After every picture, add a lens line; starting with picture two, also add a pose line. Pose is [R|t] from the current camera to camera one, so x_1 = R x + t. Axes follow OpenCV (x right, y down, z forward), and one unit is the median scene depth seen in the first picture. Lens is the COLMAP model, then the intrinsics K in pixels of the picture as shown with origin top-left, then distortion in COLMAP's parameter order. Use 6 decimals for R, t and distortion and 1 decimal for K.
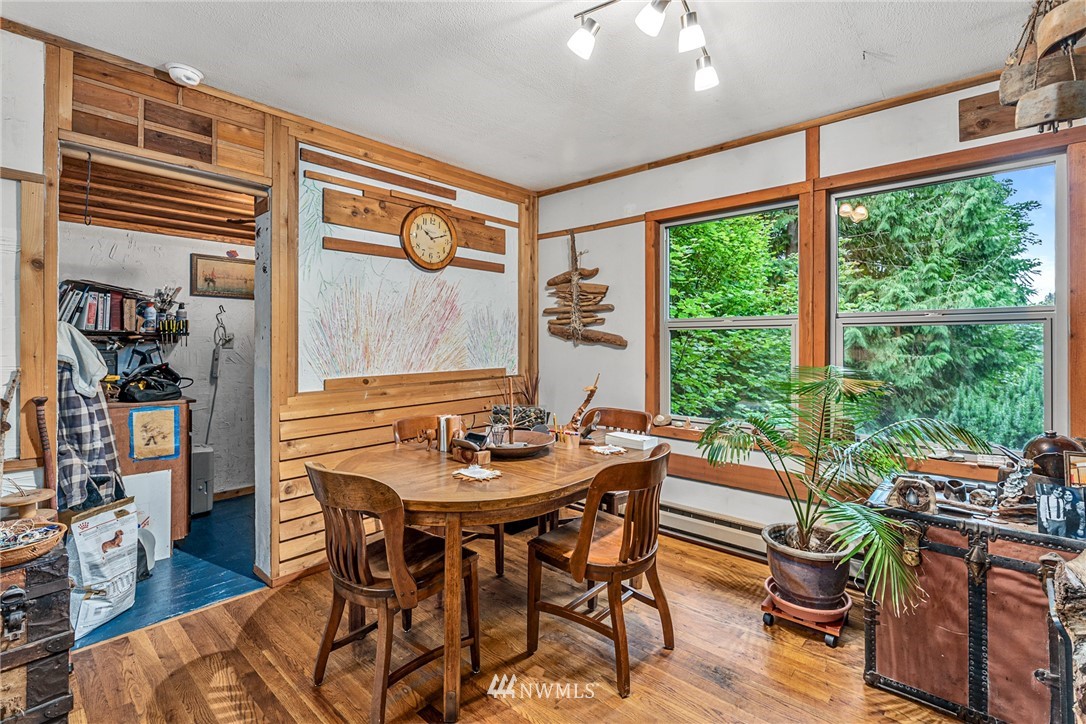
lens RADIAL K [[497.0, 0, 548.1], [0, 497.0, 344.2], [0, 0, 1]] dist [-0.004558, 0.000897]
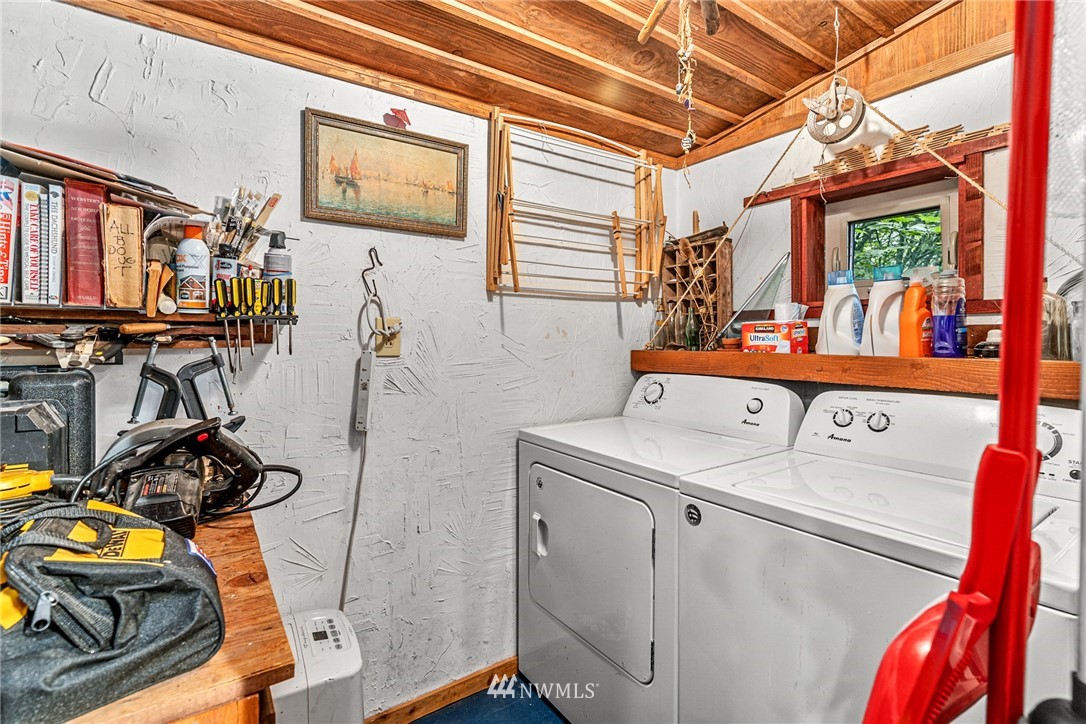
lens RADIAL K [[507.9, 0, 540.9], [0, 507.9, 345.9], [0, 0, 1]] dist [-0.002267, 0.000059]
pose [[0.972490, -0.003753, -0.232916, -0.505640], [0.005349, 0.999966, 0.006222, -0.002811], [0.232885, -0.007296, 0.972477, 0.740664]]
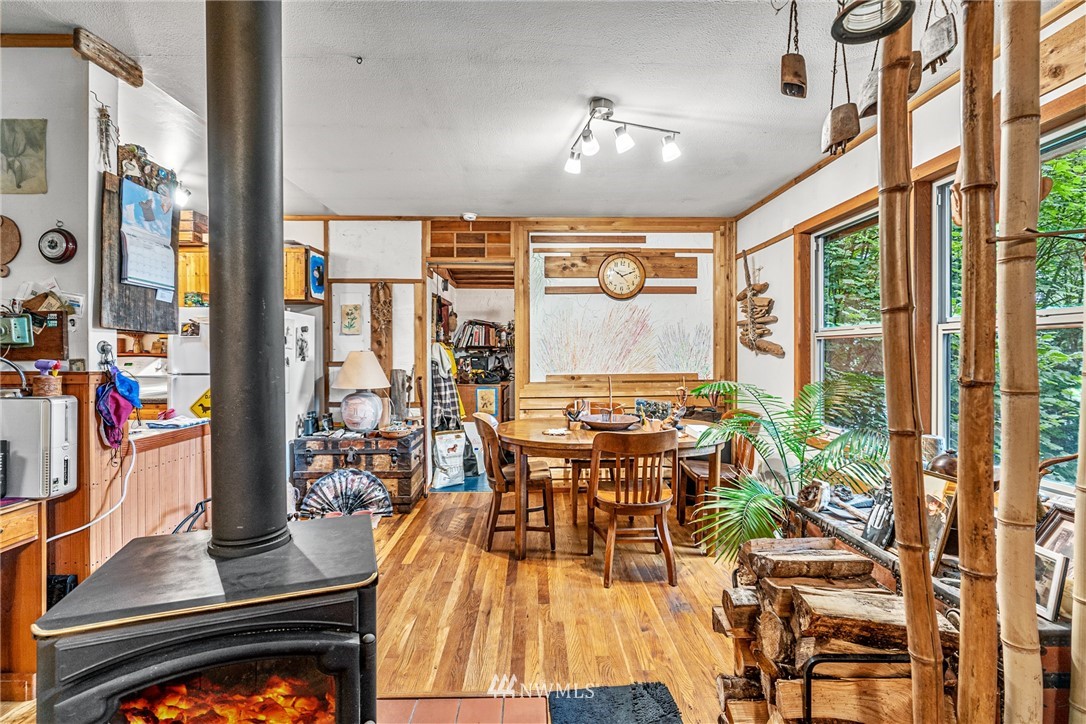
lens RADIAL K [[490.9, 0, 545.7], [0, 490.9, 360.4], [0, 0, 1]] dist [-0.008127, 0.004621]
pose [[0.684573, 0.010940, -0.728863, 0.579098], [-0.000777, 0.999898, 0.014279, 0.000155], [0.728944, -0.009209, 0.684511, -0.076311]]
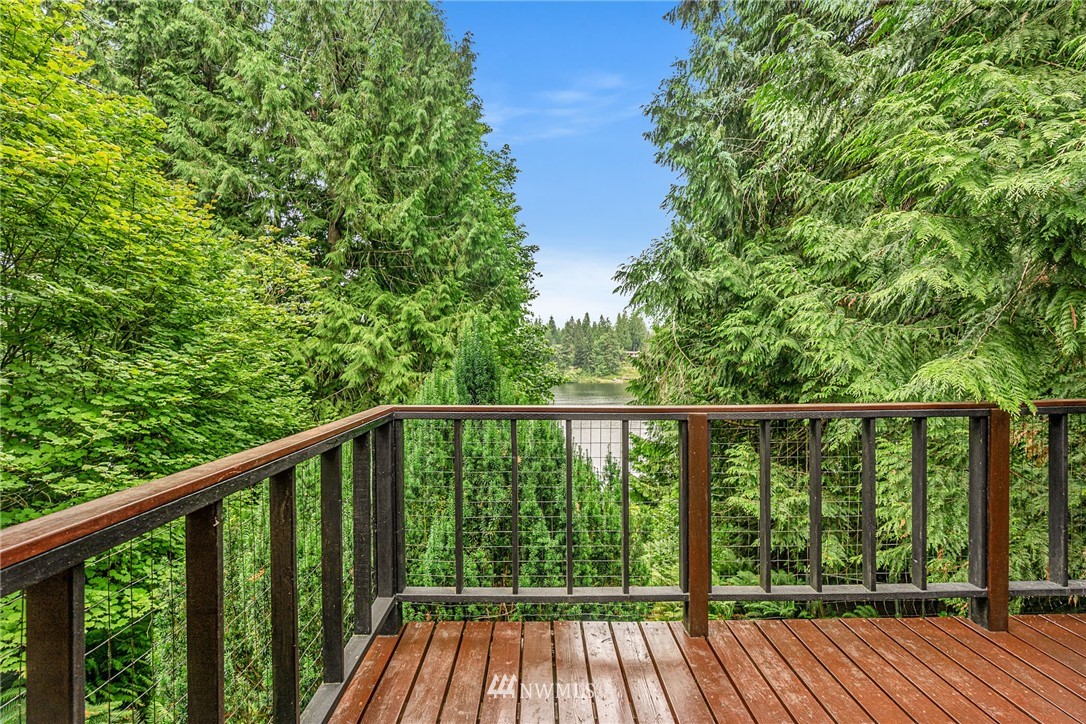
lens RADIAL K [[492.4, 0, 538.6], [0, 492.4, 354.5], [0, 0, 1]] dist [-0.013854, 0.000107]
pose [[0.745783, -0.001150, 0.666188, 0.900713], [0.007137, 0.999955, -0.006263, -0.027961], [-0.666151, 0.009426, 0.745758, 0.359257]]
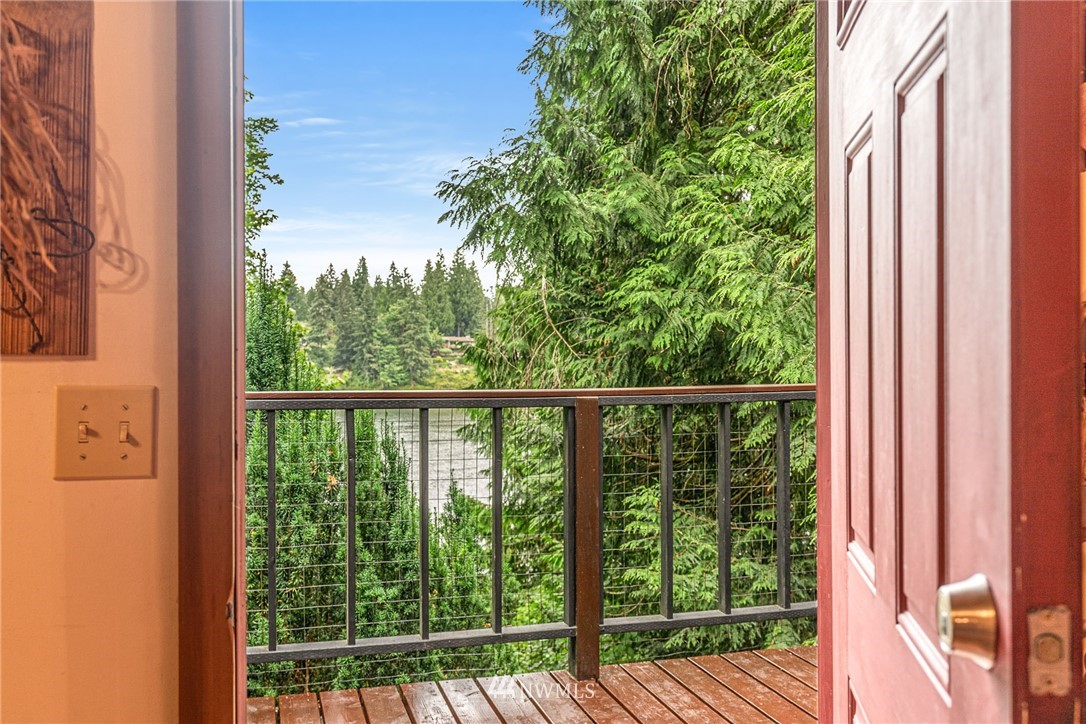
lens RADIAL K [[1009.6, 0, 543.0], [0, 1009.6, 362.0], [0, 0, 1]] dist [-0.015485, -0.003914]
pose [[0.536122, -0.013287, 0.844036, 0.528954], [0.002896, 0.999899, 0.013901, -0.001940], [-0.844136, -0.005008, 0.536106, 0.152838]]
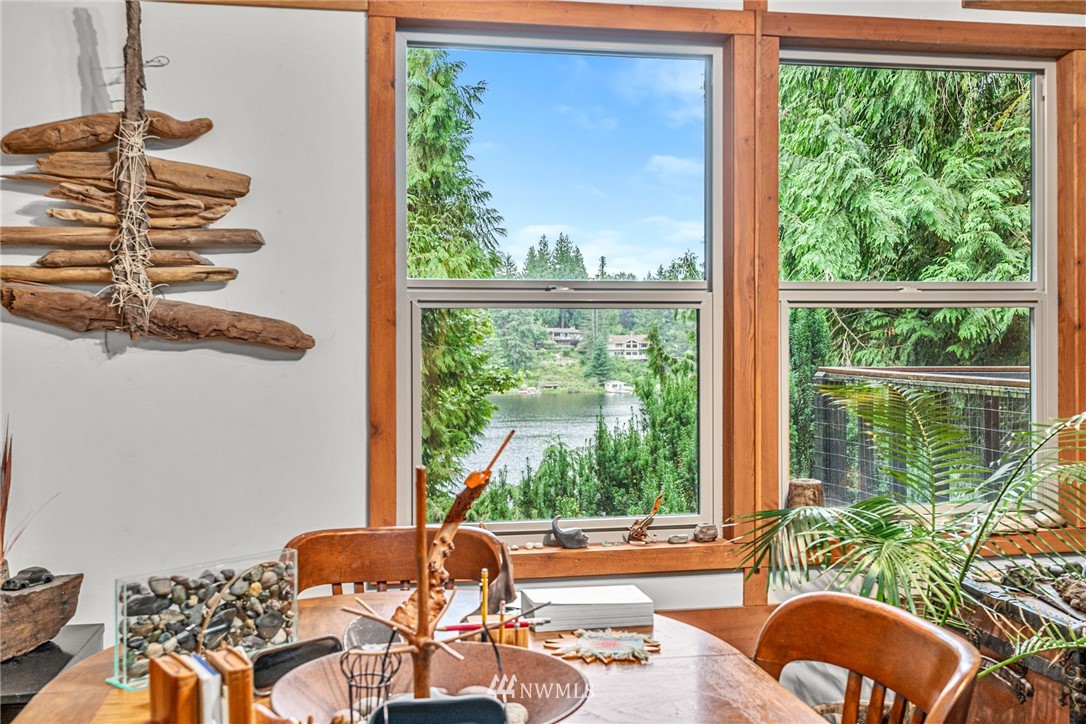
lens RADIAL K [[1061.2, 0, 540.6], [0, 1061.2, 343.1], [0, 0, 1]] dist [0.012849, -0.001398]
pose [[0.616071, -0.005822, 0.787669, -0.347329], [0.005923, 0.999979, 0.002758, -0.002876], [-0.787668, 0.002966, 0.616093, 0.405048]]
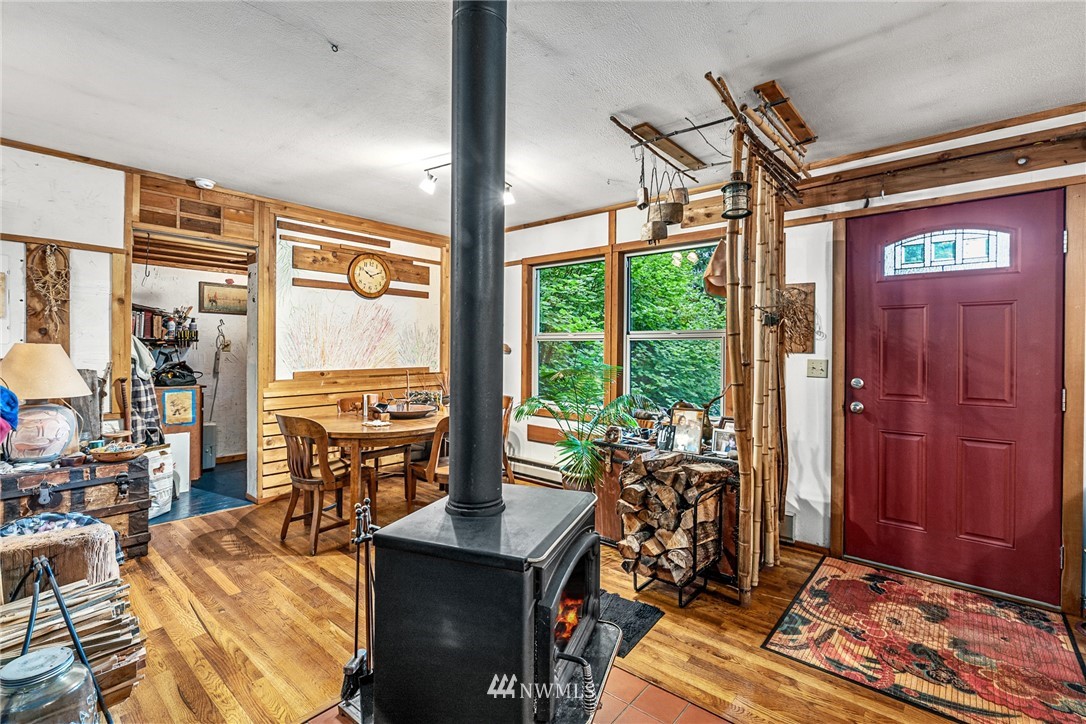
lens RADIAL K [[491.3, 0, 544.1], [0, 491.3, 355.9], [0, 0, 1]] dist [-0.004262, 0.001268]
pose [[0.999848, 0.008179, 0.015398, 0.236450], [-0.008333, 0.999916, 0.009936, 0.000672], [-0.015316, -0.010063, 0.999832, -0.413000]]
